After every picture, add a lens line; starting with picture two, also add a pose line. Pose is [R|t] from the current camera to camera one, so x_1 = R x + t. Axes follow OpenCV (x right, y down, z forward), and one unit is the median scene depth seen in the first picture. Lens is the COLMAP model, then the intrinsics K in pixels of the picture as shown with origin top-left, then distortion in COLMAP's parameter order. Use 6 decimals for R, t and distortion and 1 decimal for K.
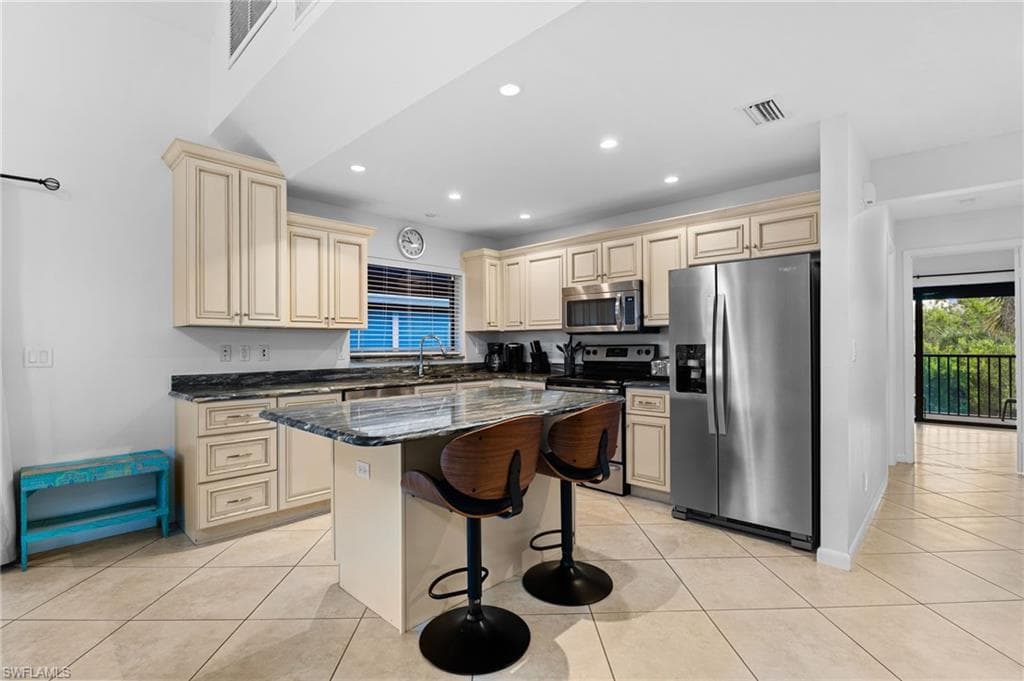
lens RADIAL K [[451.2, 0, 512.0], [0, 451.2, 340.5], [0, 0, 1]] dist [0.001054, 0.000103]
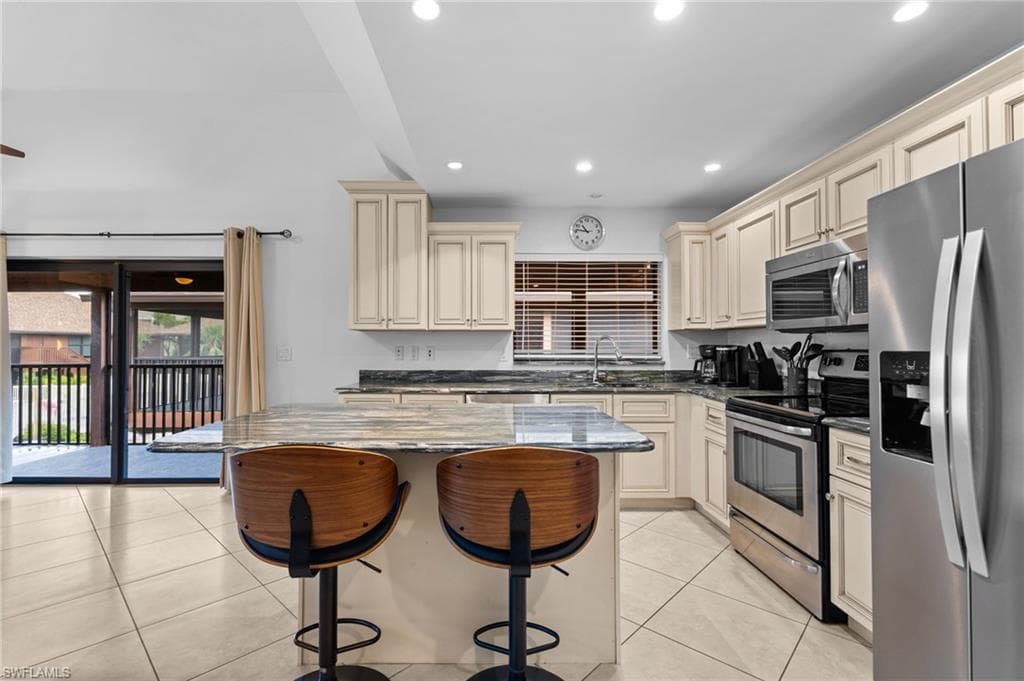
lens RADIAL K [[451.2, 0, 512.0], [0, 451.2, 340.5], [0, 0, 1]] dist [0.001054, 0.000103]
pose [[0.718804, -0.002042, -0.695210, 0.316559], [0.000292, 0.999996, -0.002635, -0.000774], [0.695213, 0.001691, 0.718802, 0.292645]]
